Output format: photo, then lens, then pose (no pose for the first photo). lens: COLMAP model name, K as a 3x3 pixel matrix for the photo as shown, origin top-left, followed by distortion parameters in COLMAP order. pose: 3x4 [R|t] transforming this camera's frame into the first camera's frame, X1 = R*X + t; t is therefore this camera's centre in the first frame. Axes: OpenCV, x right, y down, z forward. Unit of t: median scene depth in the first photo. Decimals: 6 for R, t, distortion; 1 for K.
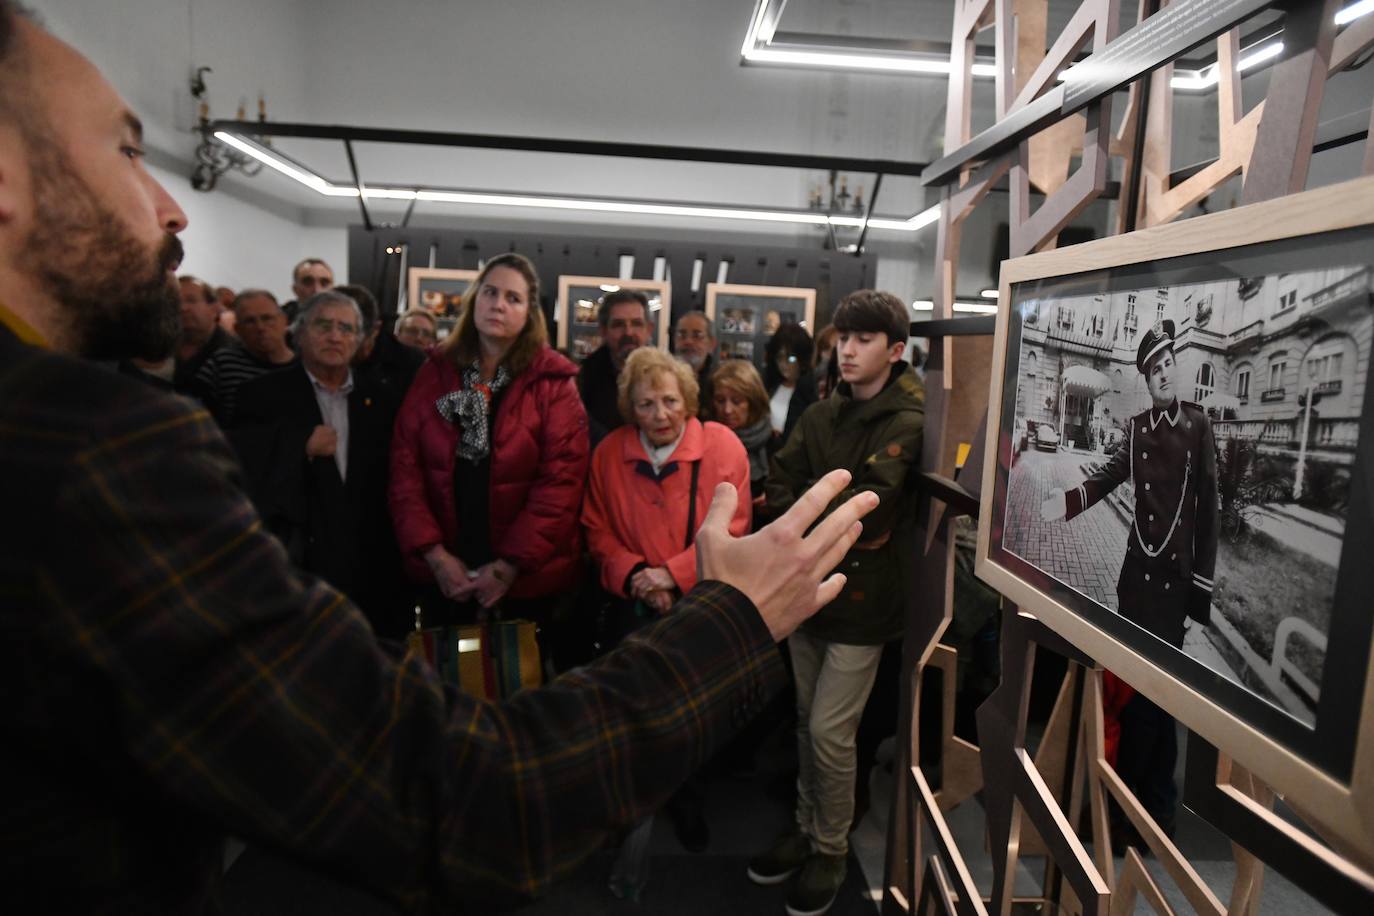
lens RADIAL K [[900.4, 0, 687.4], [0, 900.4, 456.7], [0, 0, 1]] dist [-0.019212, 0.006756]
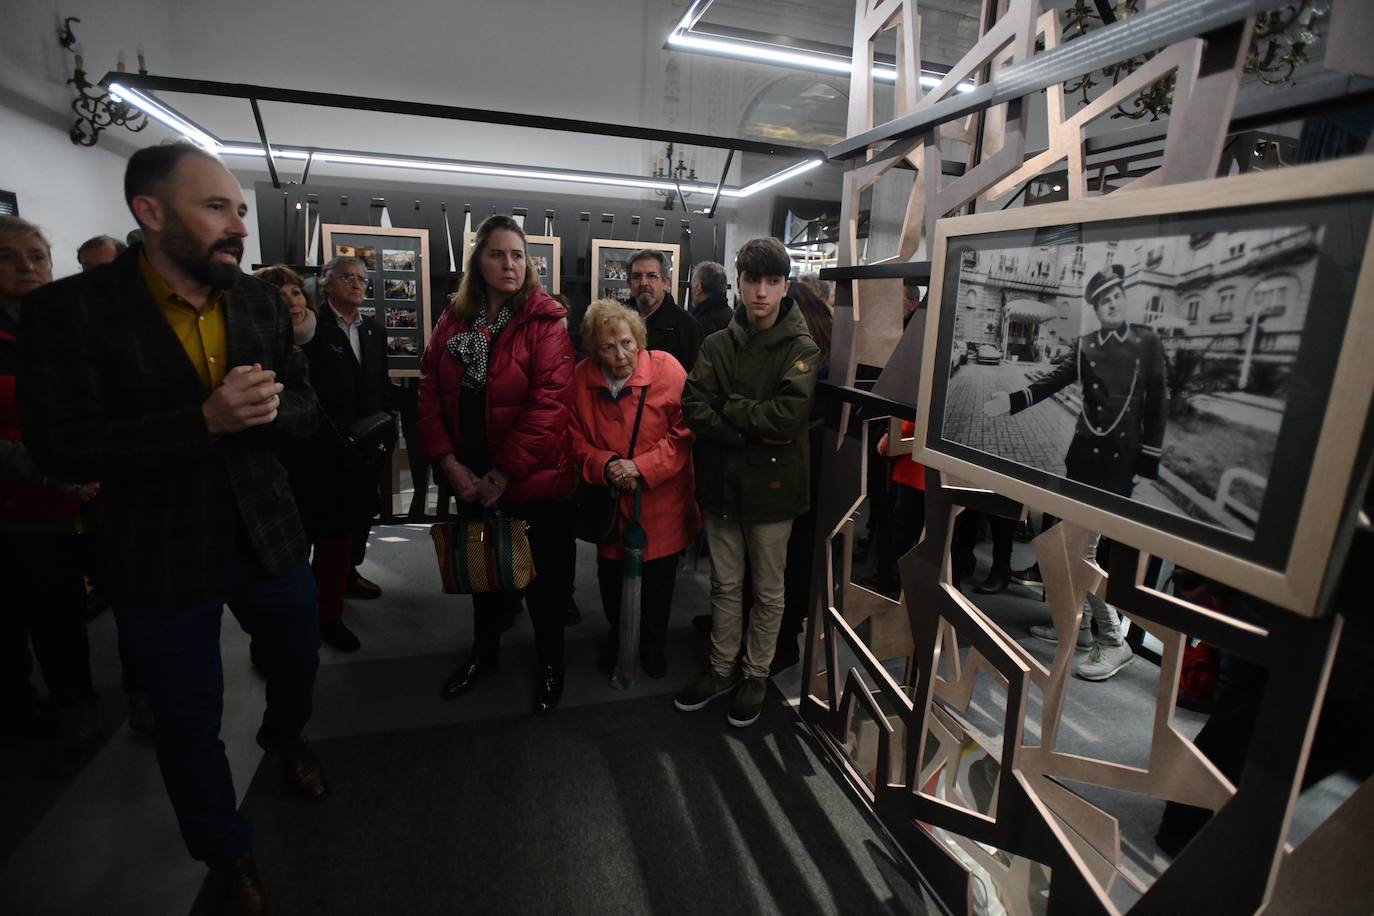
lens RADIAL K [[717.9, 0, 688.6], [0, 717.9, 466.5], [0, 0, 1]] dist [-0.045671, 0.011816]
pose [[0.967443, -0.063324, 0.245041, -0.347414], [0.035331, 0.992504, 0.116994, 0.005692], [-0.250612, -0.104527, 0.962428, 0.074357]]
